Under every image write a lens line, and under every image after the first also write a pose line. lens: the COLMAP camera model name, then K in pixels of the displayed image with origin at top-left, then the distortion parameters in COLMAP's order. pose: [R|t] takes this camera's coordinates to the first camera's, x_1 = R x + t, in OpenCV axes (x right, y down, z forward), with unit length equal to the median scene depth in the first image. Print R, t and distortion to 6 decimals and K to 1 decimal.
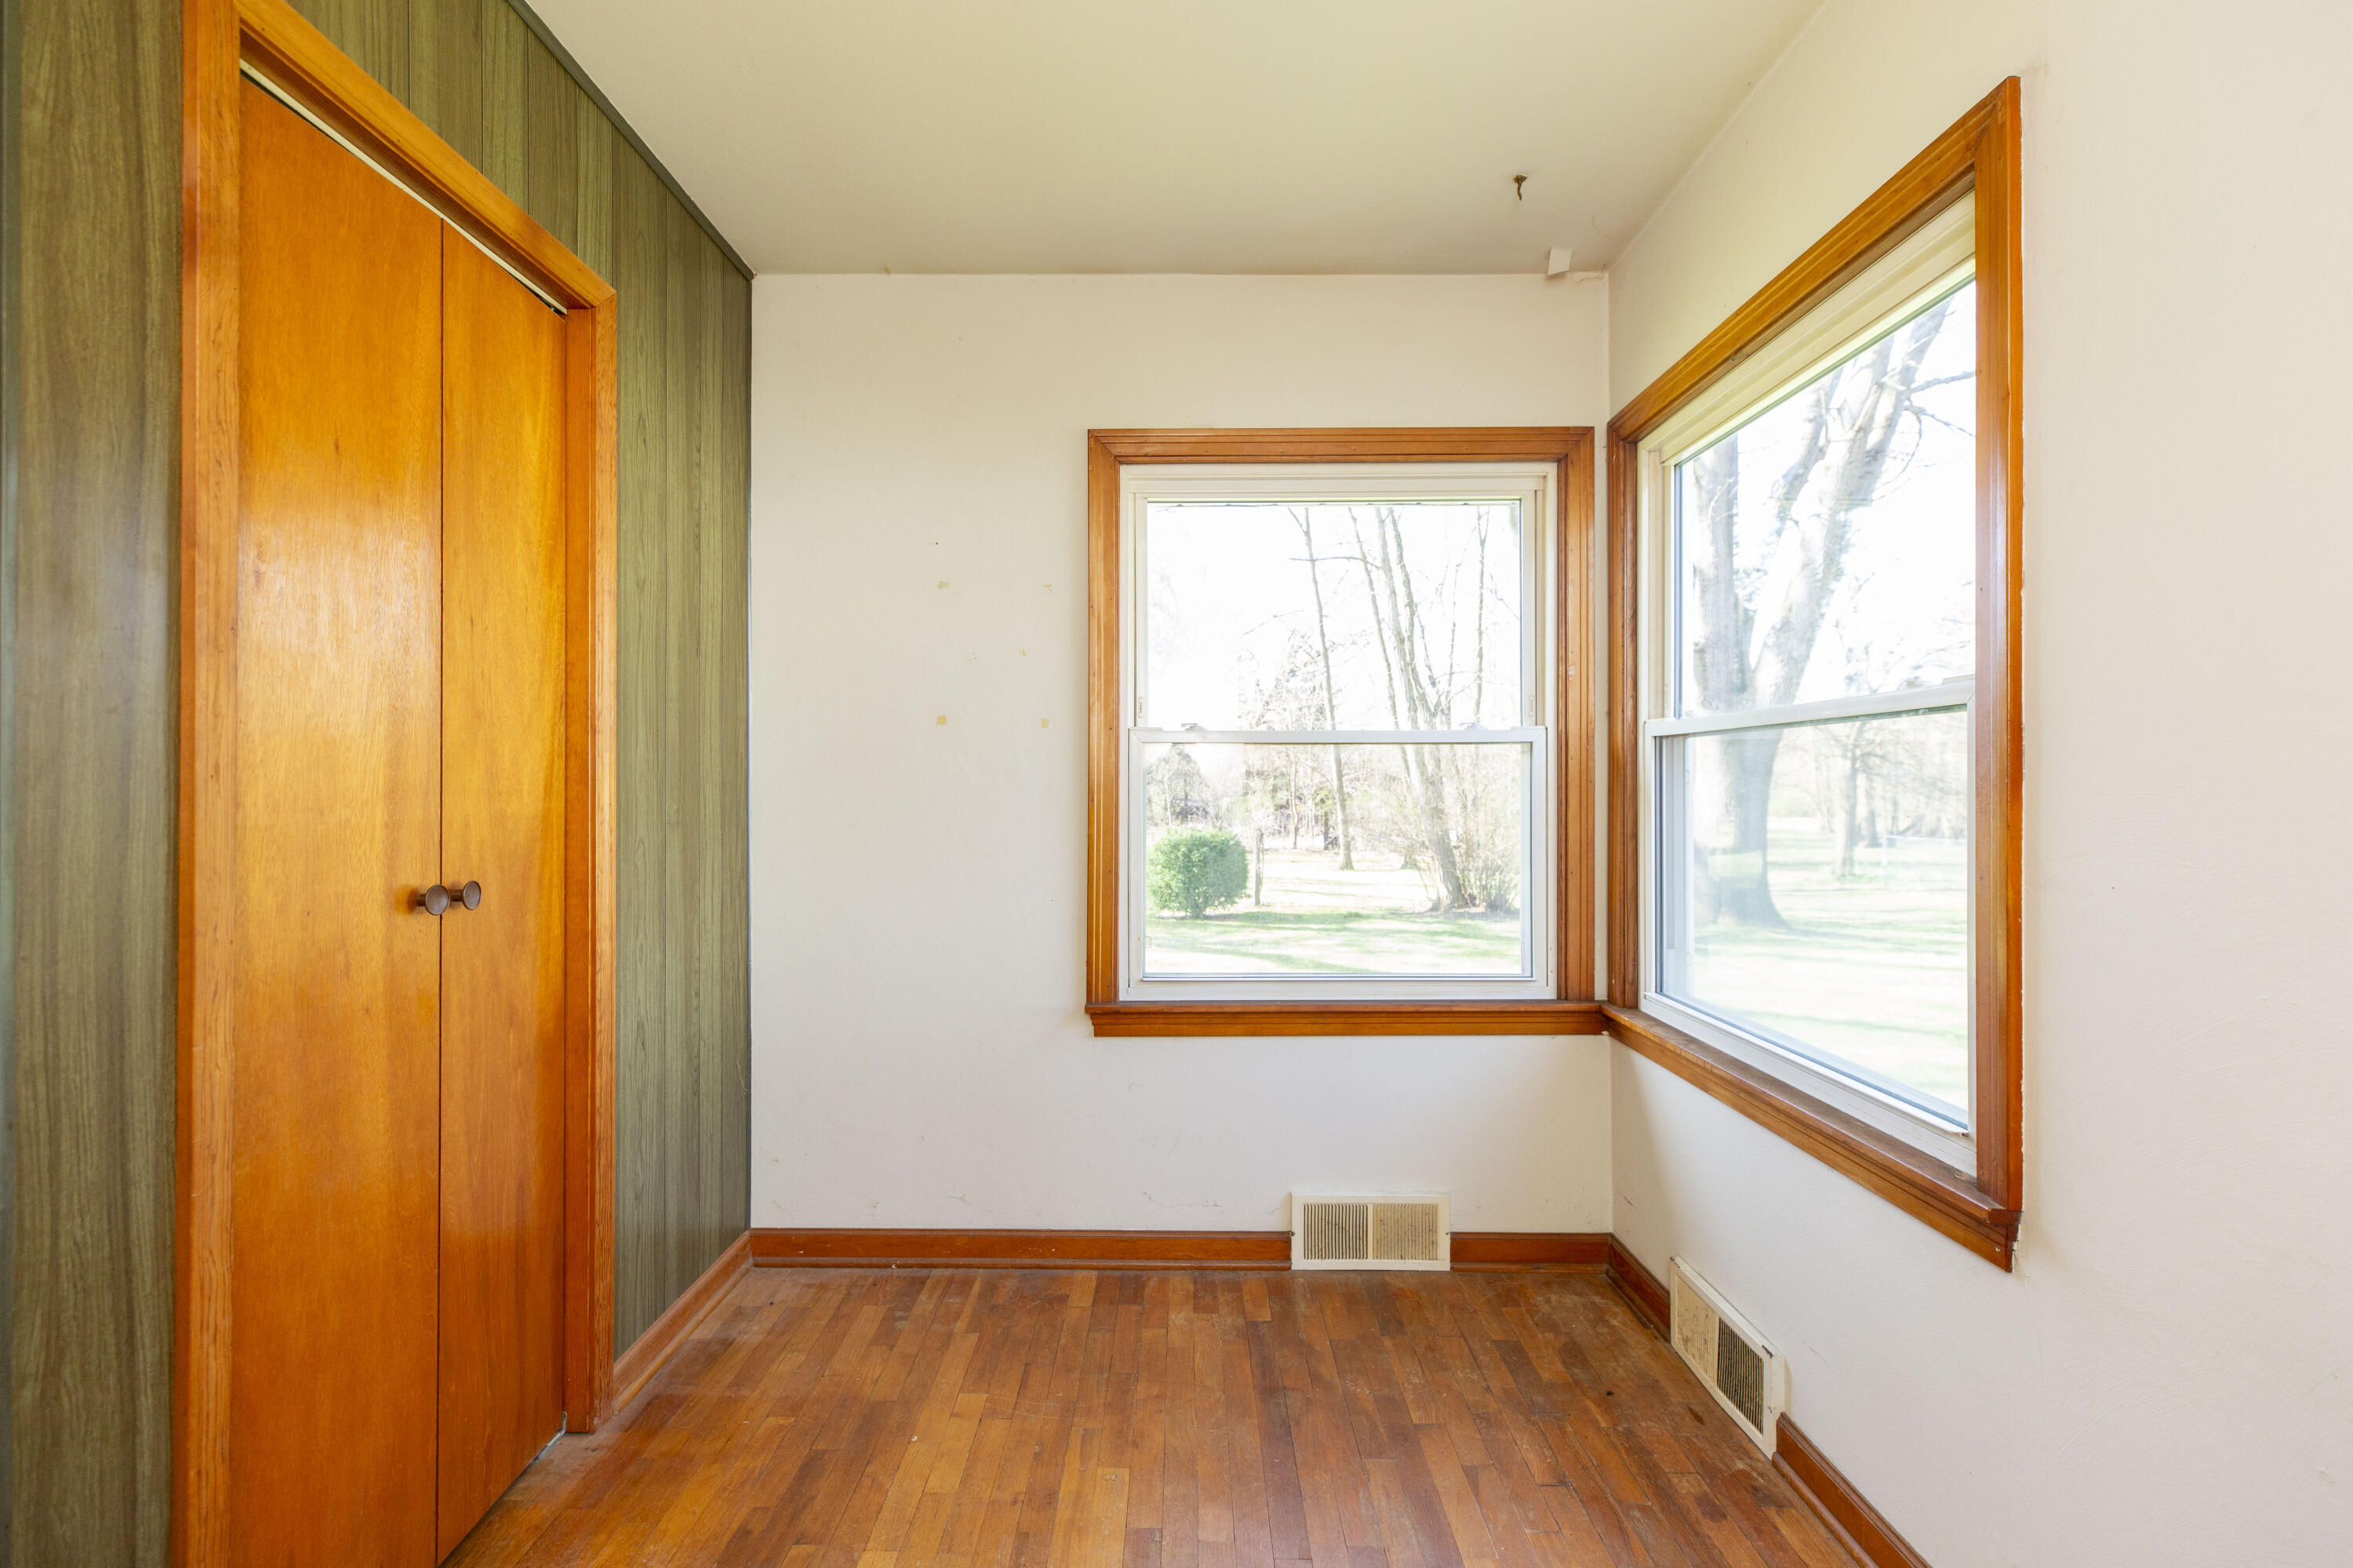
lens RADIAL K [[1088.6, 0, 1165.3], [0, 1088.6, 782.3], [0, 0, 1]] dist [0.002418, -0.000563]
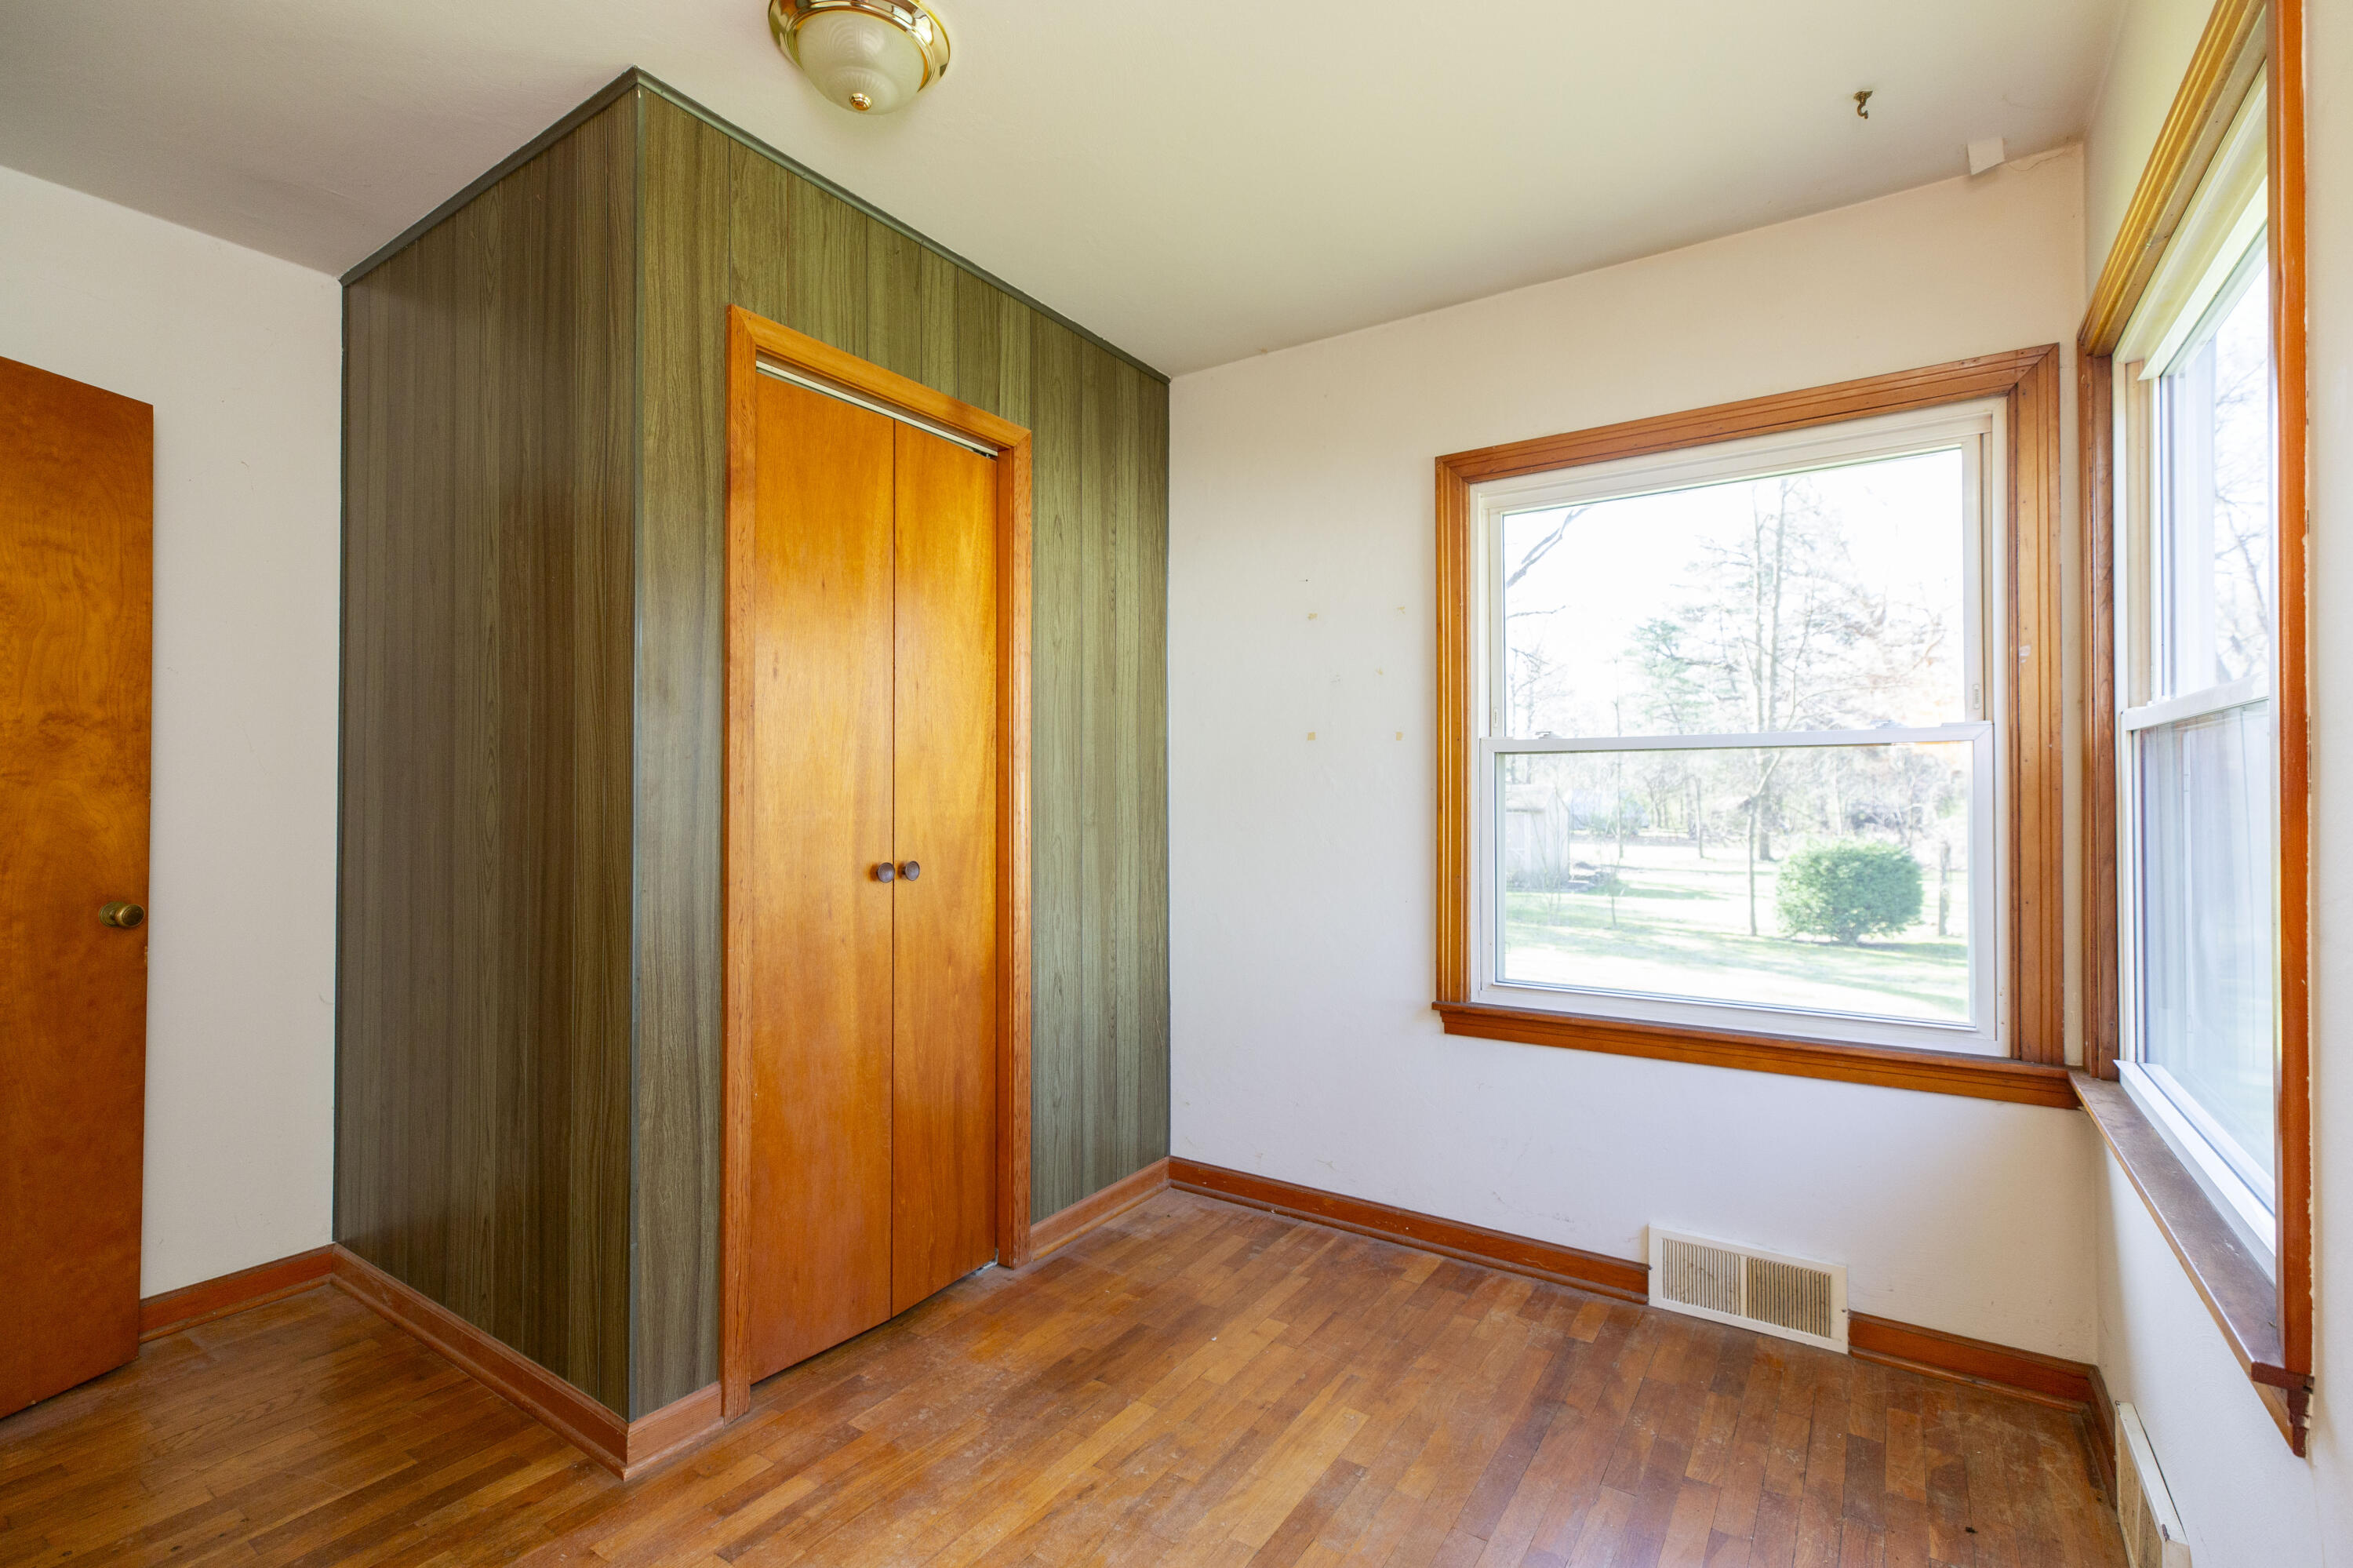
lens RADIAL K [[1060.4, 0, 1122.2], [0, 1060.4, 778.3], [0, 0, 1]] dist [0.000804, 0.000269]
pose [[0.830200, -0.009101, -0.557392, 0.284894], [0.004892, 0.999947, -0.009040, -0.005210], [0.557445, 0.004779, 0.830200, -0.026420]]
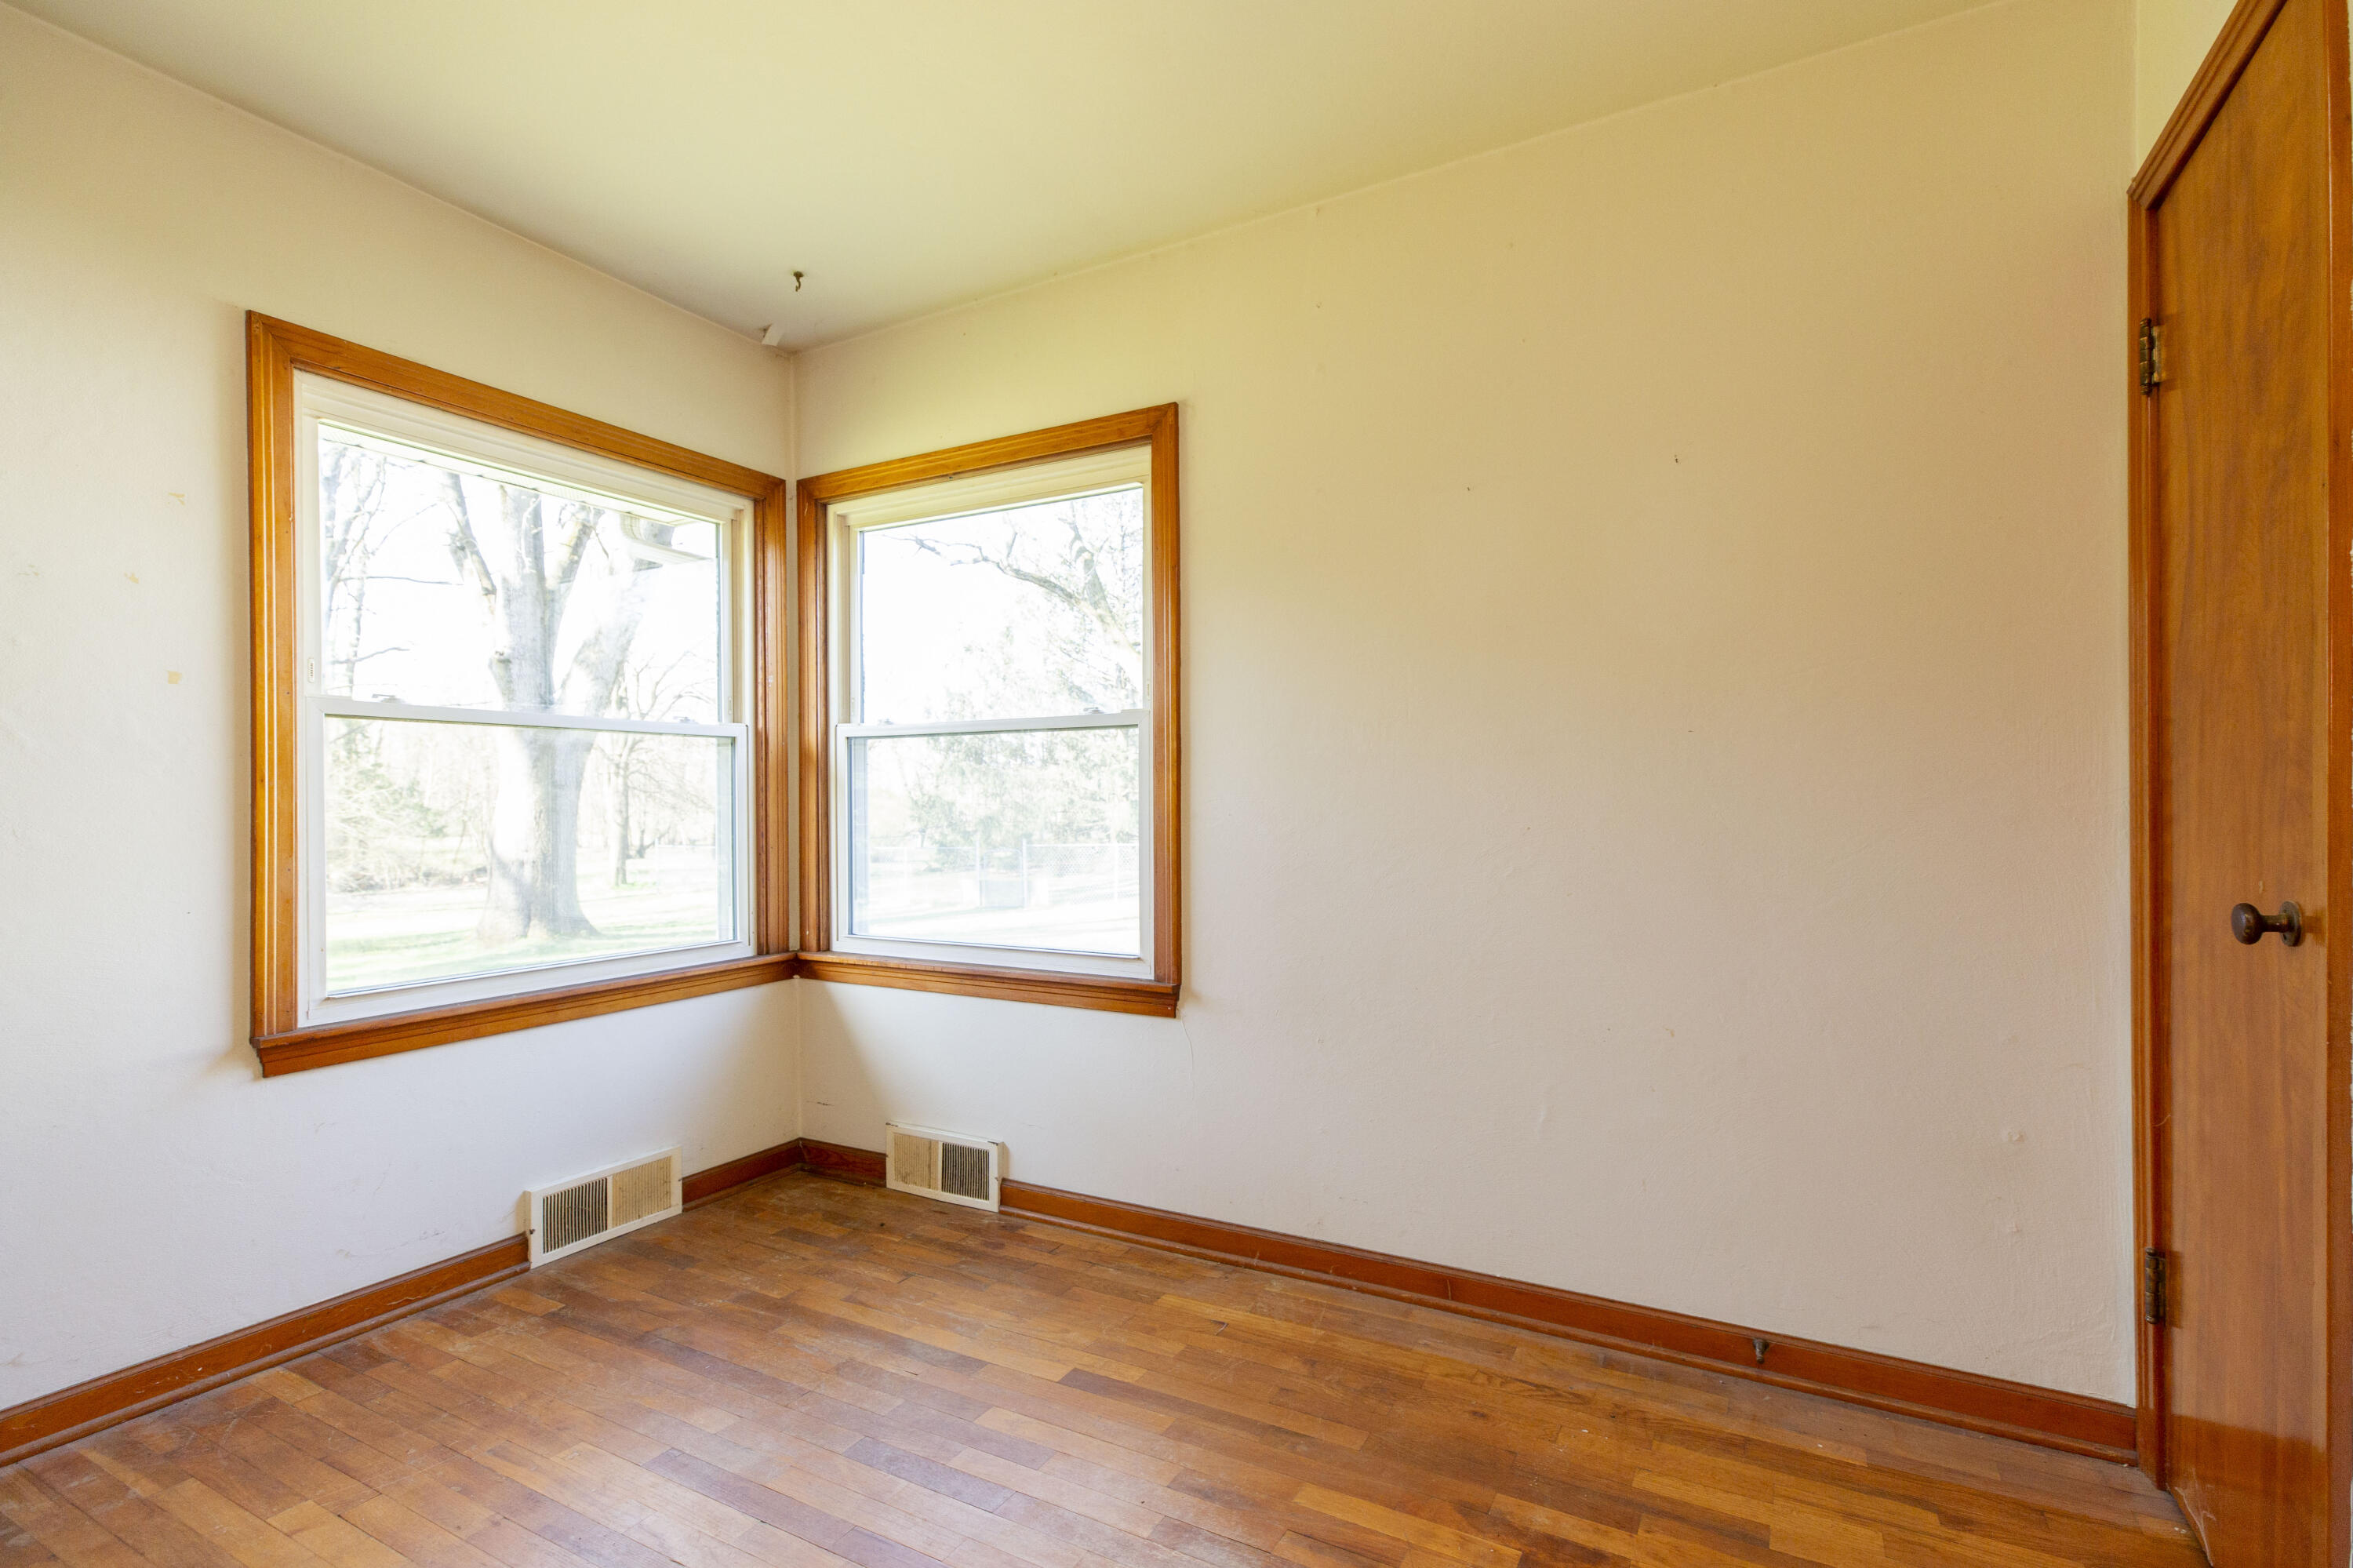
lens RADIAL K [[1068.0, 0, 1184.0], [0, 1068.0, 803.4], [0, 0, 1]] dist [0.002672, 0.000306]
pose [[0.479611, -0.001288, 0.877480, -0.491684], [-0.001233, 0.999997, 0.002141, 0.034746], [-0.877481, -0.002109, 0.479608, 0.040413]]
